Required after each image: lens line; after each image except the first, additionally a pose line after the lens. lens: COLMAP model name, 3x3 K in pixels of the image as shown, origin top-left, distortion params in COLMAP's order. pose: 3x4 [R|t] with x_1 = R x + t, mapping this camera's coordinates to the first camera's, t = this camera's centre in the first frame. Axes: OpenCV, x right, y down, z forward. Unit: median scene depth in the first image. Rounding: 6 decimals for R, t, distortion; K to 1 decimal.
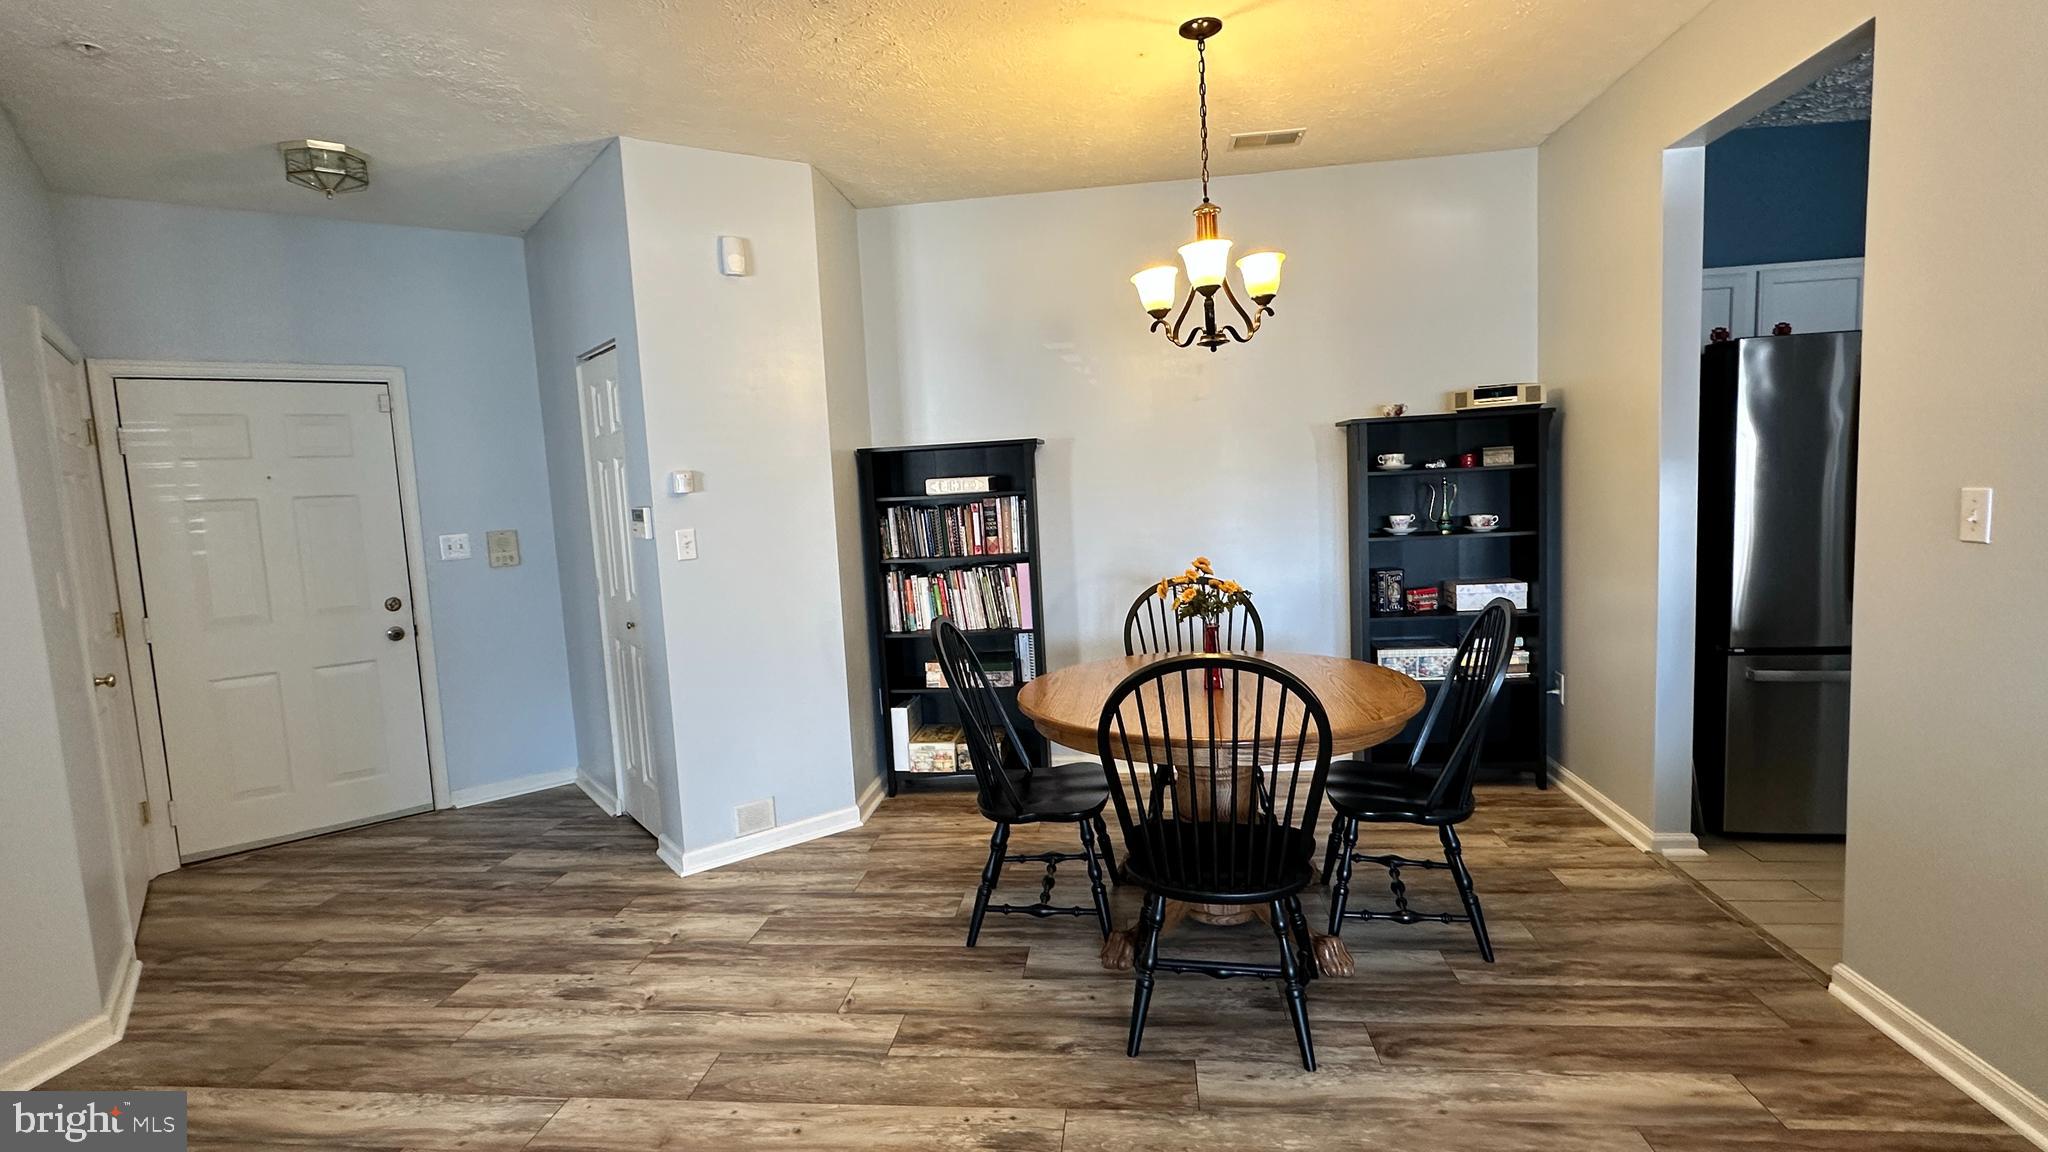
lens RADIAL K [[932.2, 0, 1024.0], [0, 932.2, 576.0], [0, 0, 1]] dist [-0.010469, 0.000884]
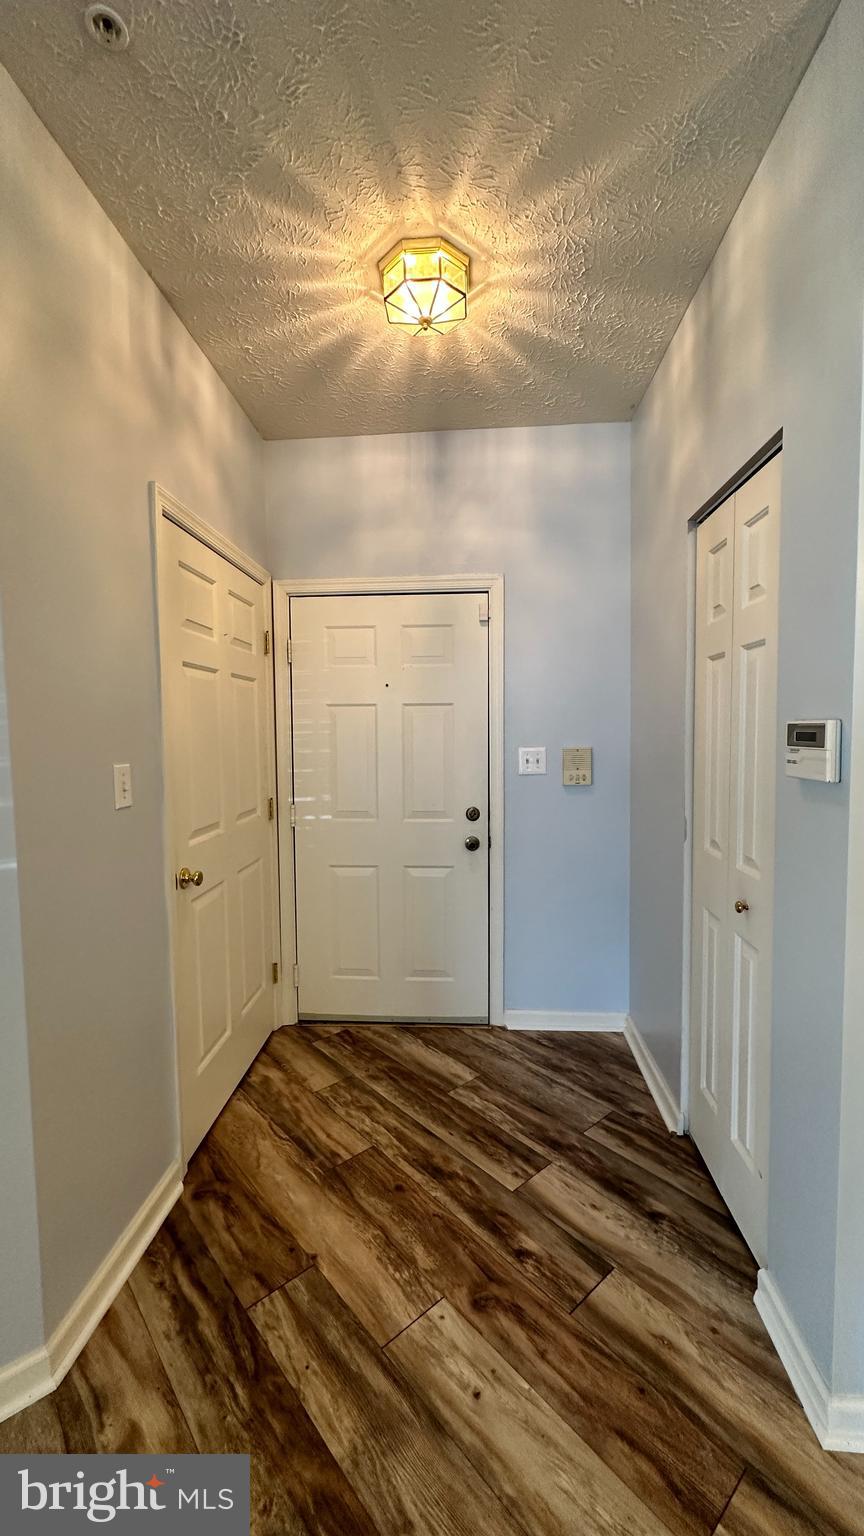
lens RADIAL K [[611.9, 0, 434.2], [0, 611.9, 771.6], [0, 0, 1]] dist [-0.001125, 0.000767]
pose [[0.733085, 0.084533, -0.674863, -0.280110], [-0.092845, 0.995395, 0.023828, -0.028094], [0.673770, 0.045190, 0.737558, 0.503221]]
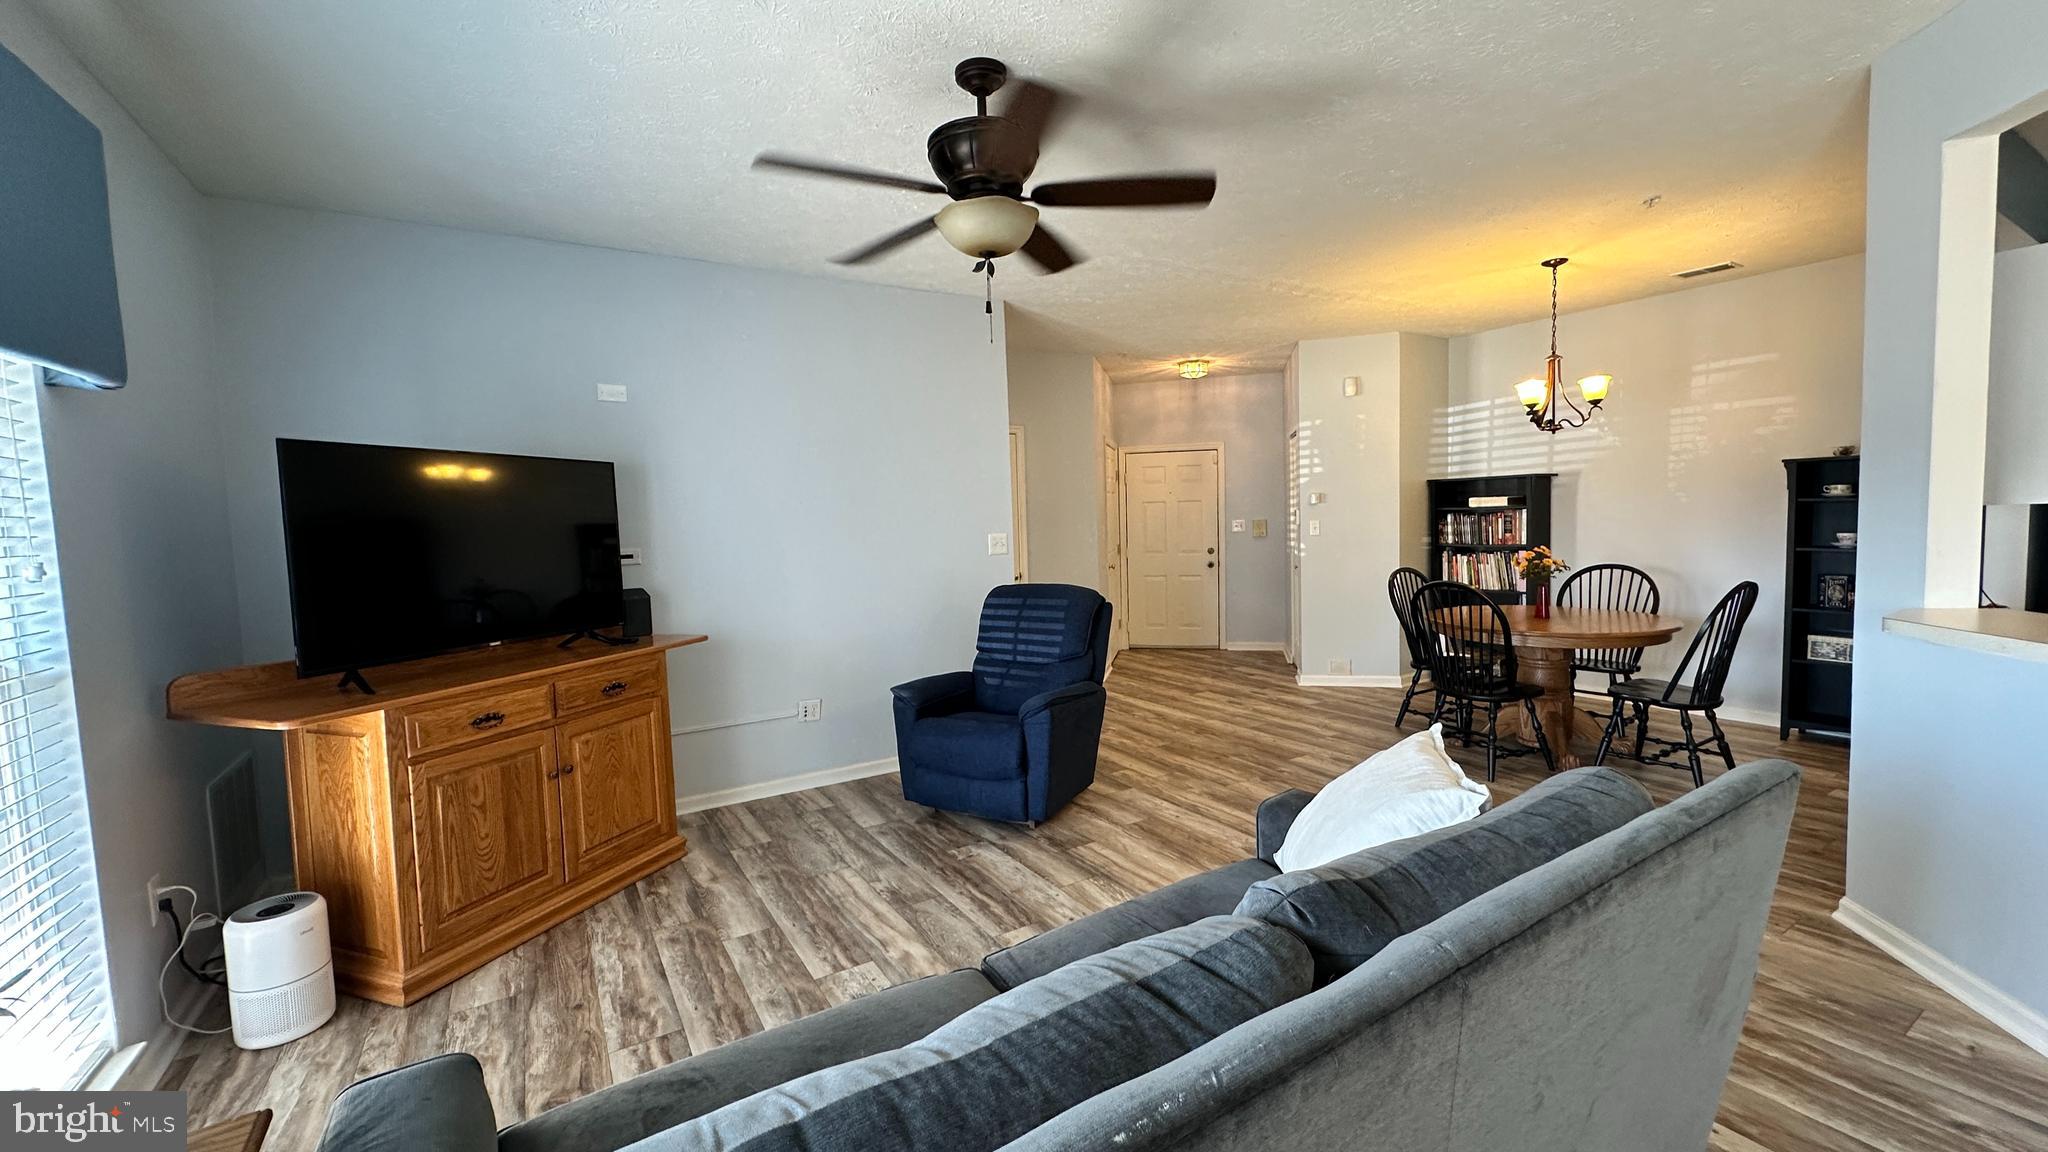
lens RADIAL K [[815.8, 0, 1024.0], [0, 815.8, 576.0], [0, 0, 1]] dist [-0.001125, 0.000767]
pose [[0.613804, 0.090469, -0.784258, 0.581168], [-0.078448, 0.995485, 0.053438, 0.022479], [0.785551, 0.028723, 0.618129, -0.548333]]
